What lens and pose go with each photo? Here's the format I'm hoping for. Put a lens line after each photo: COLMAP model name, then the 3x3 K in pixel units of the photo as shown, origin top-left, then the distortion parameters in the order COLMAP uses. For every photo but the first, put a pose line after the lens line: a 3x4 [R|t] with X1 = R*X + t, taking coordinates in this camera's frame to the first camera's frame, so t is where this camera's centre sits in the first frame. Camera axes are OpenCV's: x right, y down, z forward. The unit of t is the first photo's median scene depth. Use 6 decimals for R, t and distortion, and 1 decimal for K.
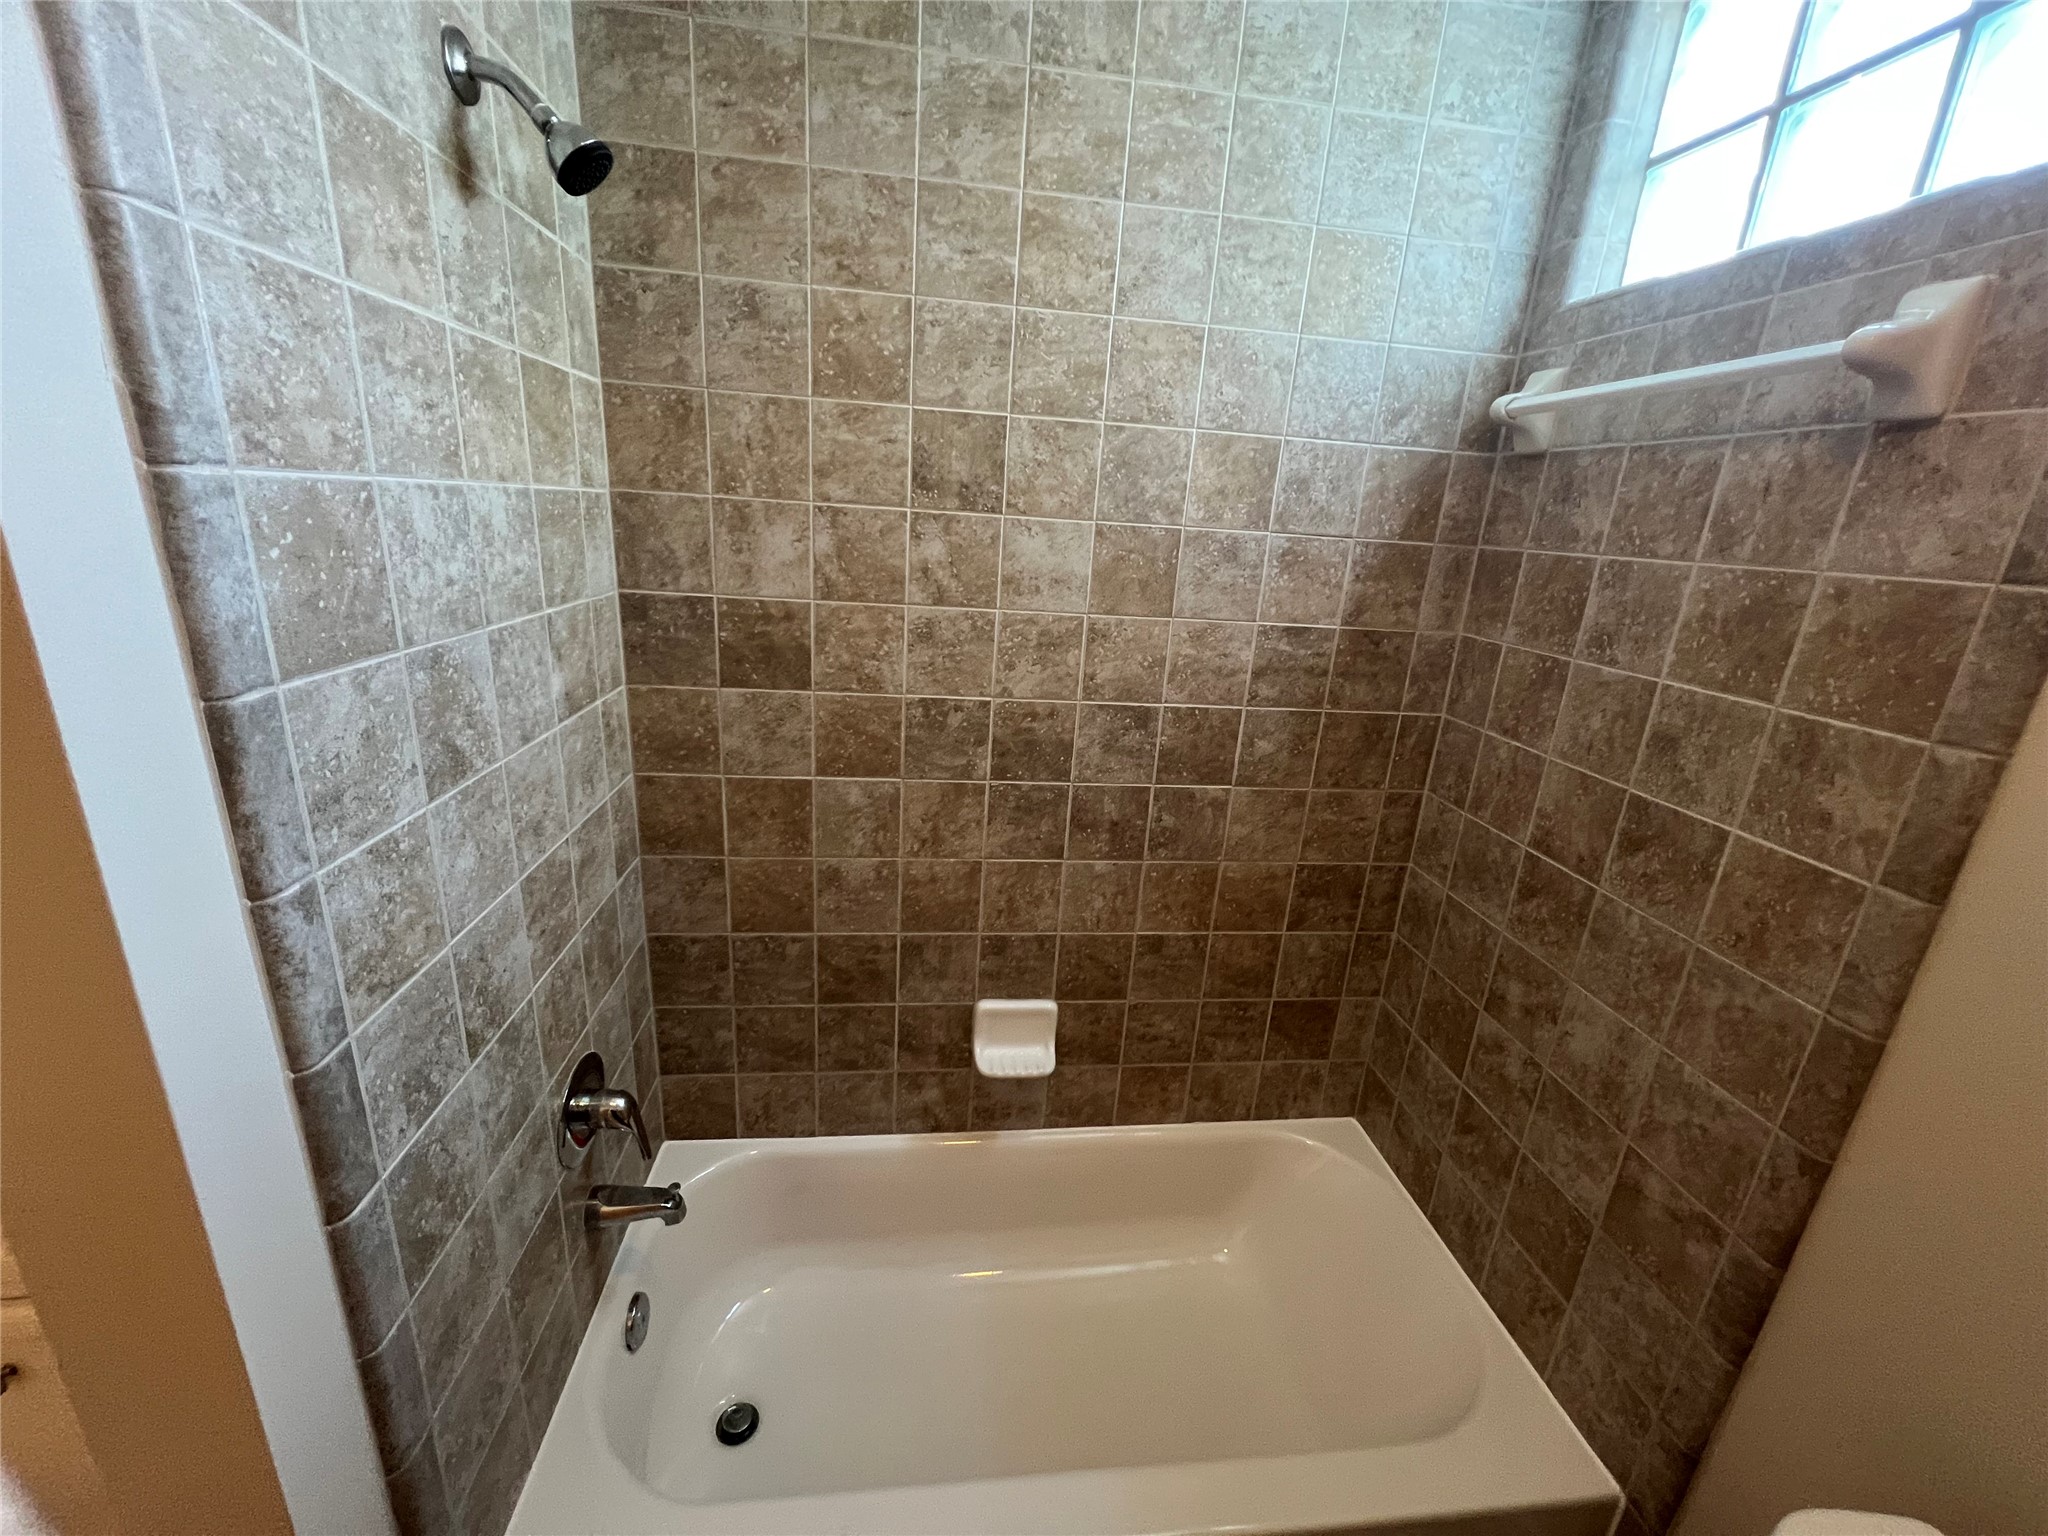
lens RADIAL K [[817.2, 0, 1022.9], [0, 817.2, 764.2], [0, 0, 1]] dist [-0.002643, 0.000678]
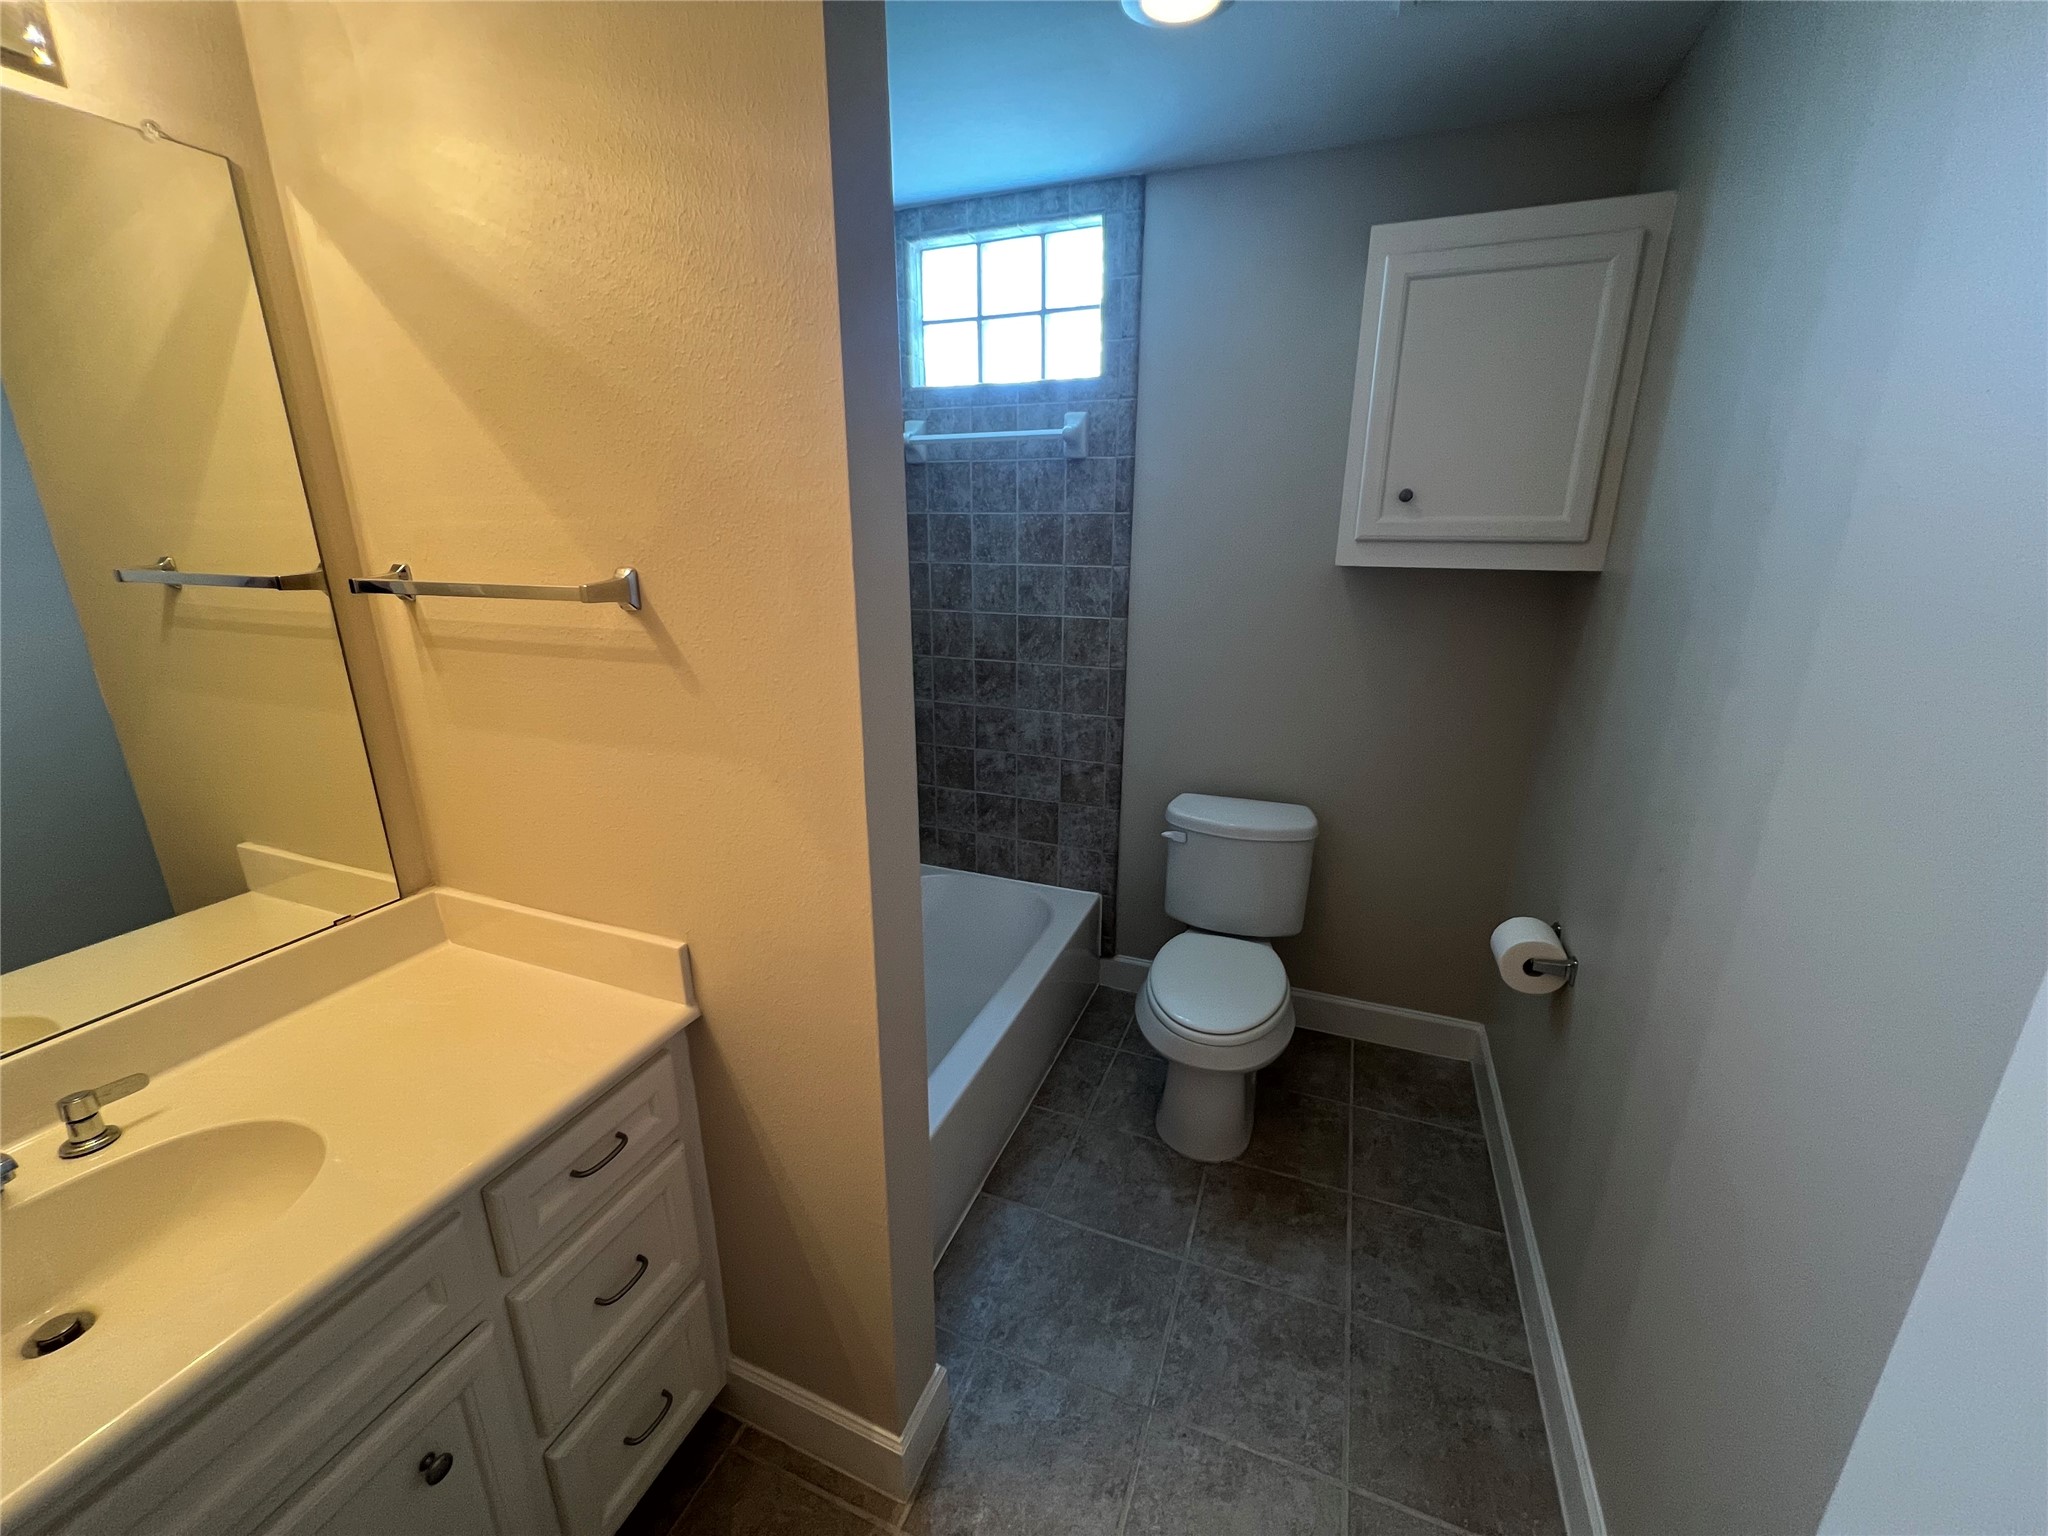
lens RADIAL K [[817.2, 0, 1020.1], [0, 817.2, 766.9], [0, 0, 1]] dist [-0.002643, 0.000678]
pose [[0.483214, -0.311856, 0.818077, -1.325718], [0.285696, 0.939425, 0.189362, 0.002195], [-0.827576, 0.142219, 0.543040, -0.196543]]
